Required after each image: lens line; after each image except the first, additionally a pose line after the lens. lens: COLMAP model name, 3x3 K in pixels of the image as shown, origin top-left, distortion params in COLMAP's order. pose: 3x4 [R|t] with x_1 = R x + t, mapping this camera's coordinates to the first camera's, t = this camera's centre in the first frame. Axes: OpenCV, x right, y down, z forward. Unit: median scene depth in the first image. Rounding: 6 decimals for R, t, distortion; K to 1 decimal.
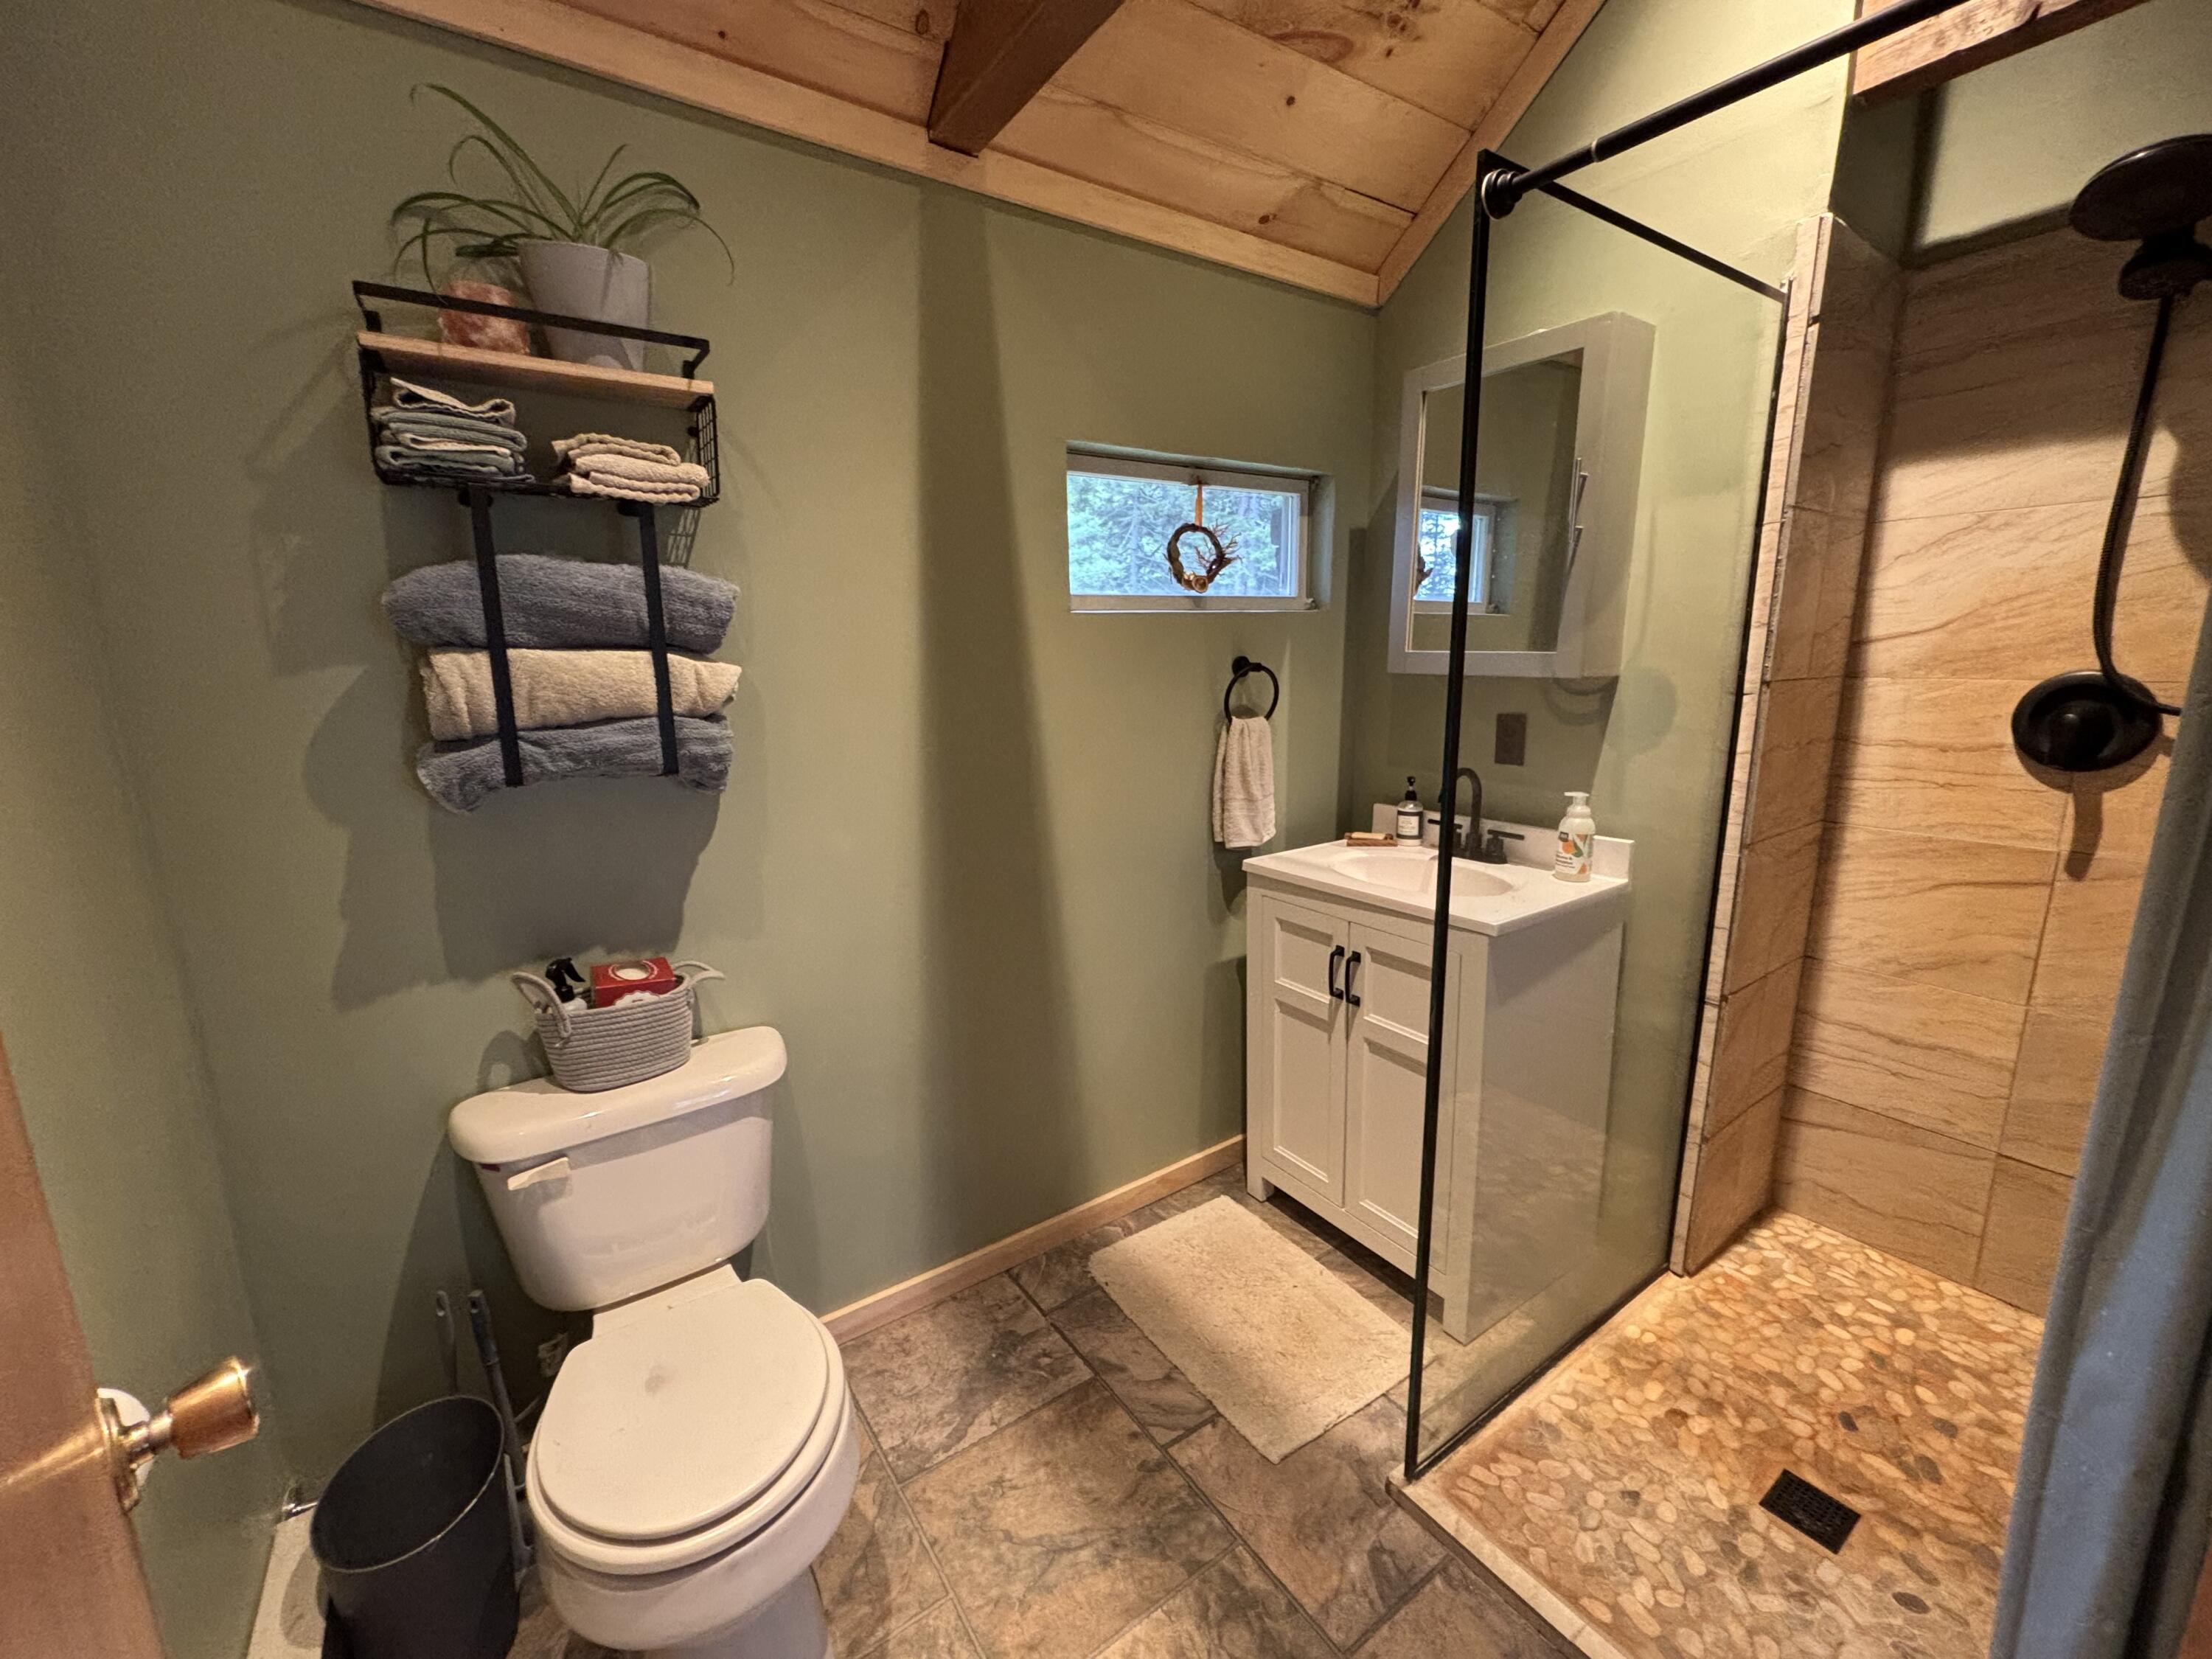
lens RADIAL K [[893.5, 0, 1105.9], [0, 893.5, 821.8], [0, 0, 1]] dist [-0.002201, 0.001426]
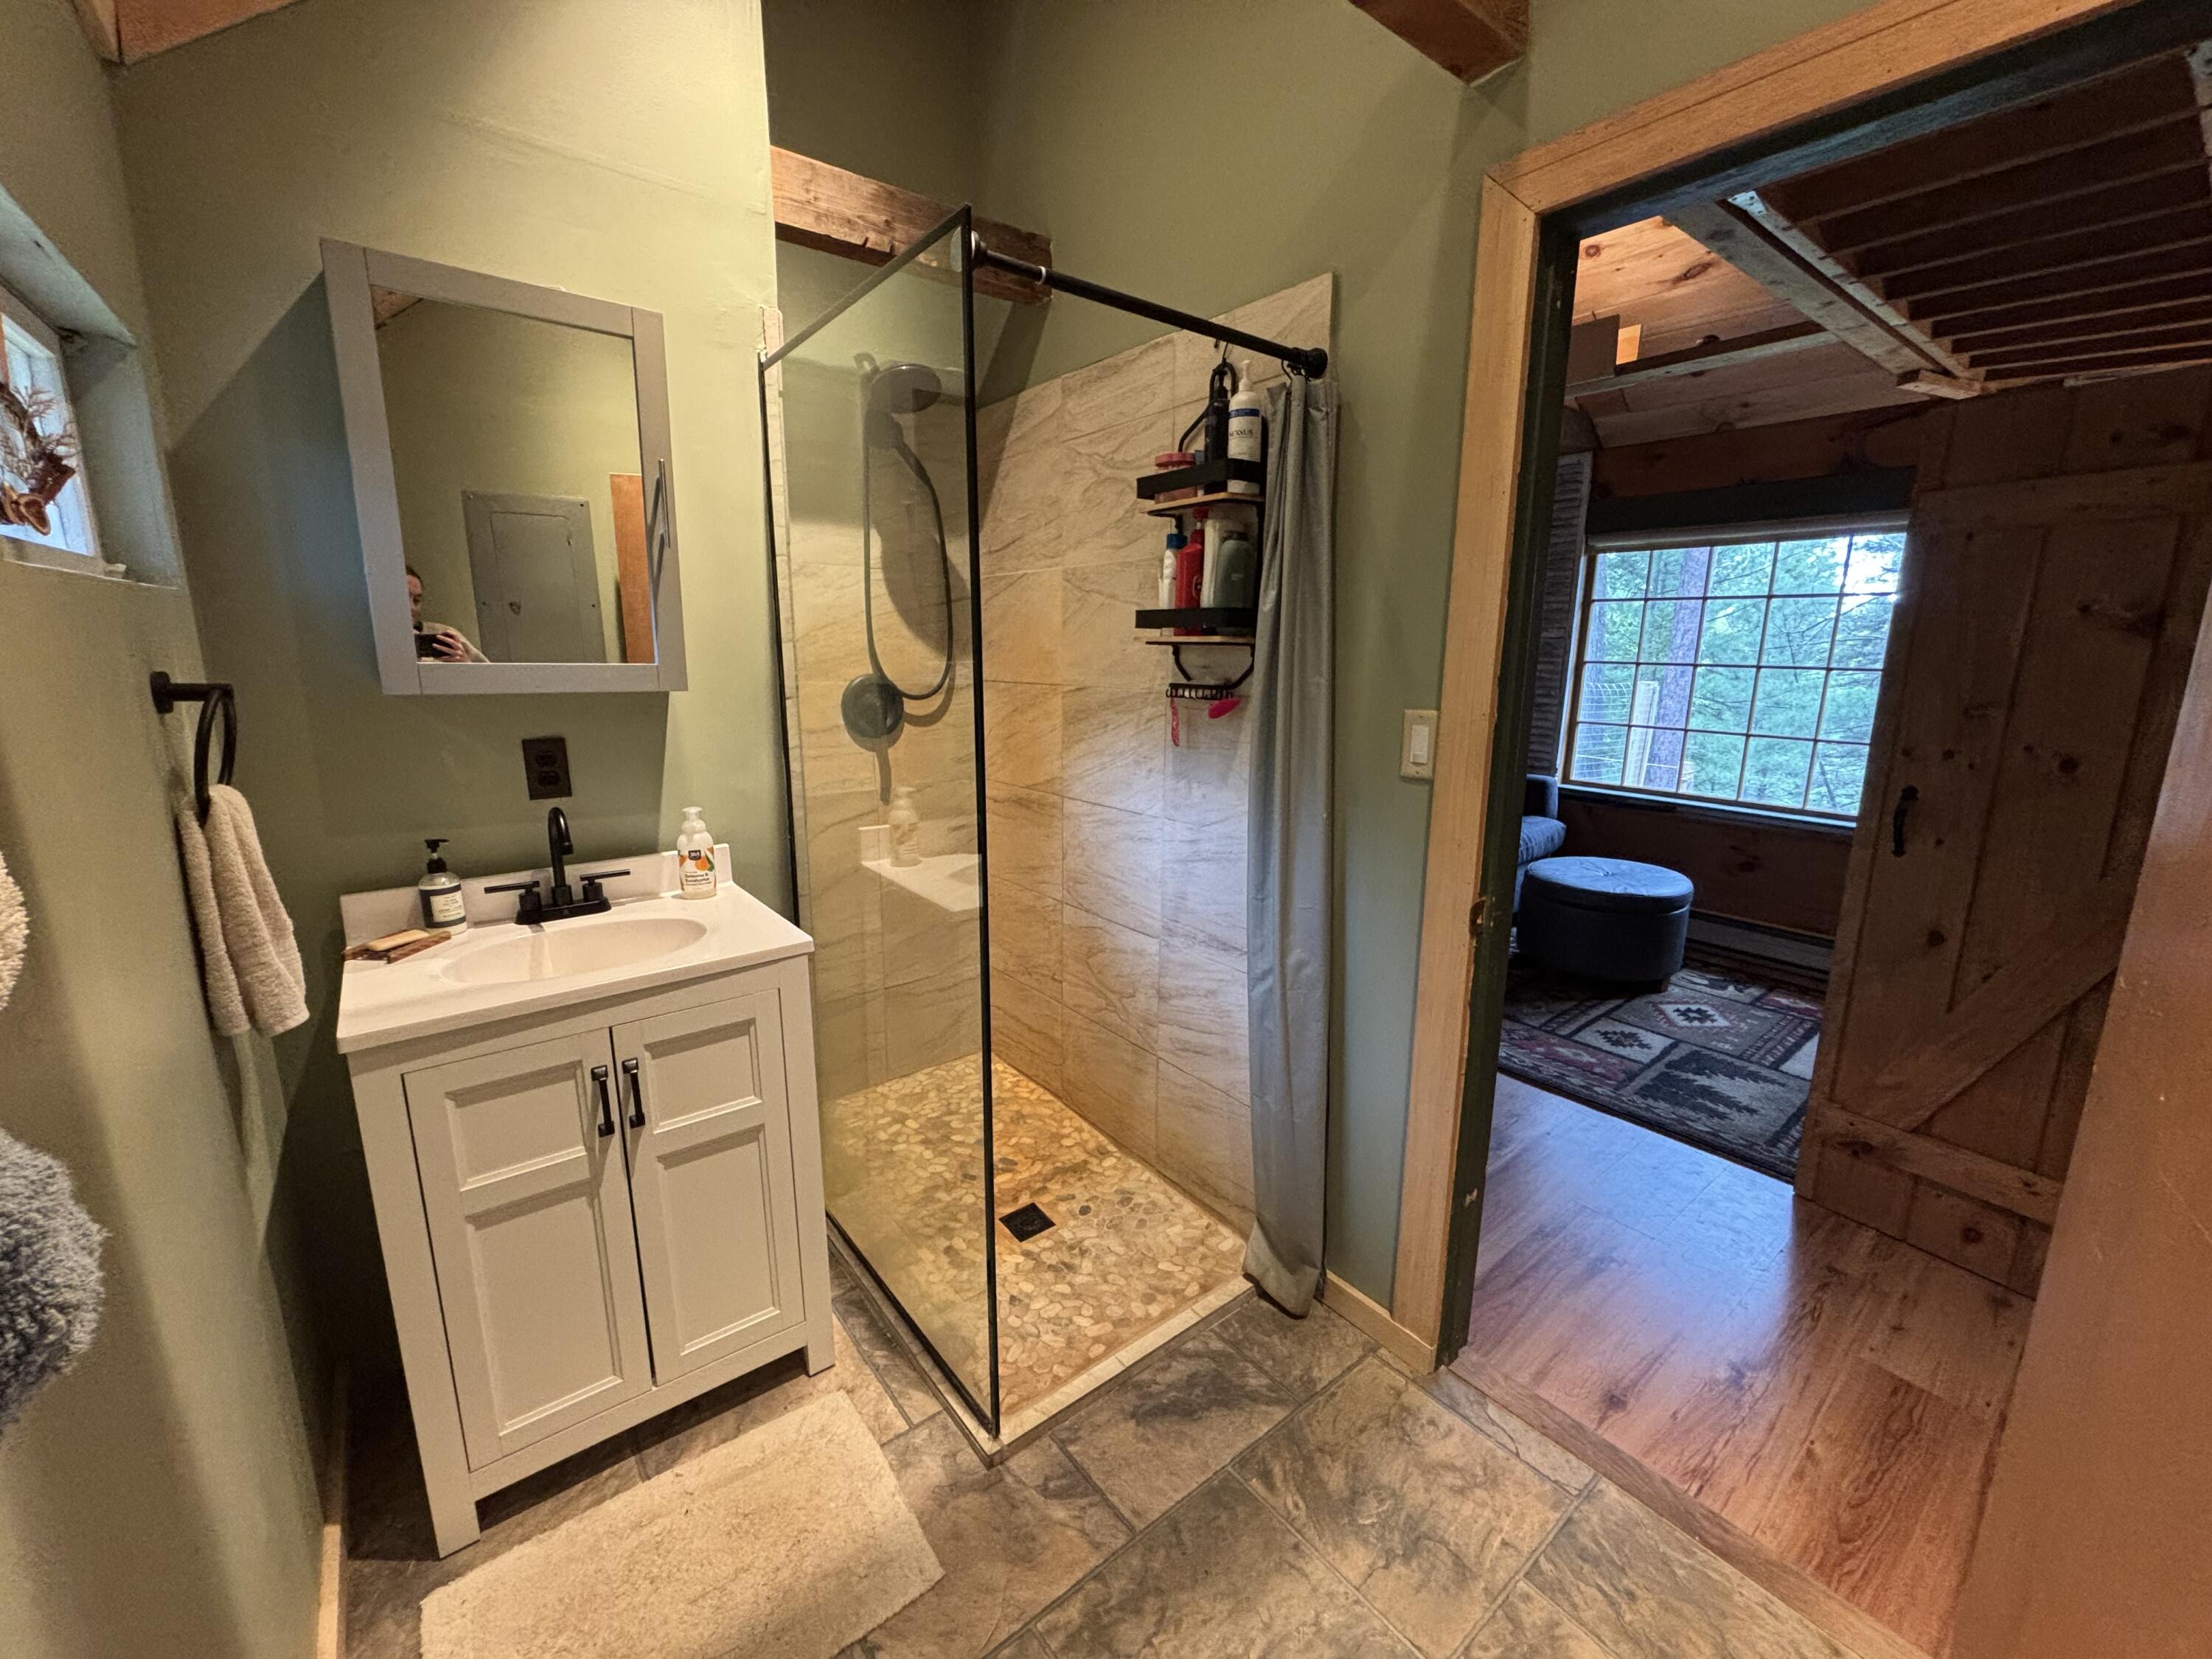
lens RADIAL K [[893.5, 0, 1108.8], [0, 893.5, 824.3], [0, 0, 1]] dist [-0.002201, 0.001426]
pose [[-0.065299, -0.182523, 0.981031, -0.526322], [0.180453, 0.964760, 0.191507, -0.138397], [-0.981414, 0.189535, -0.030061, 0.678304]]
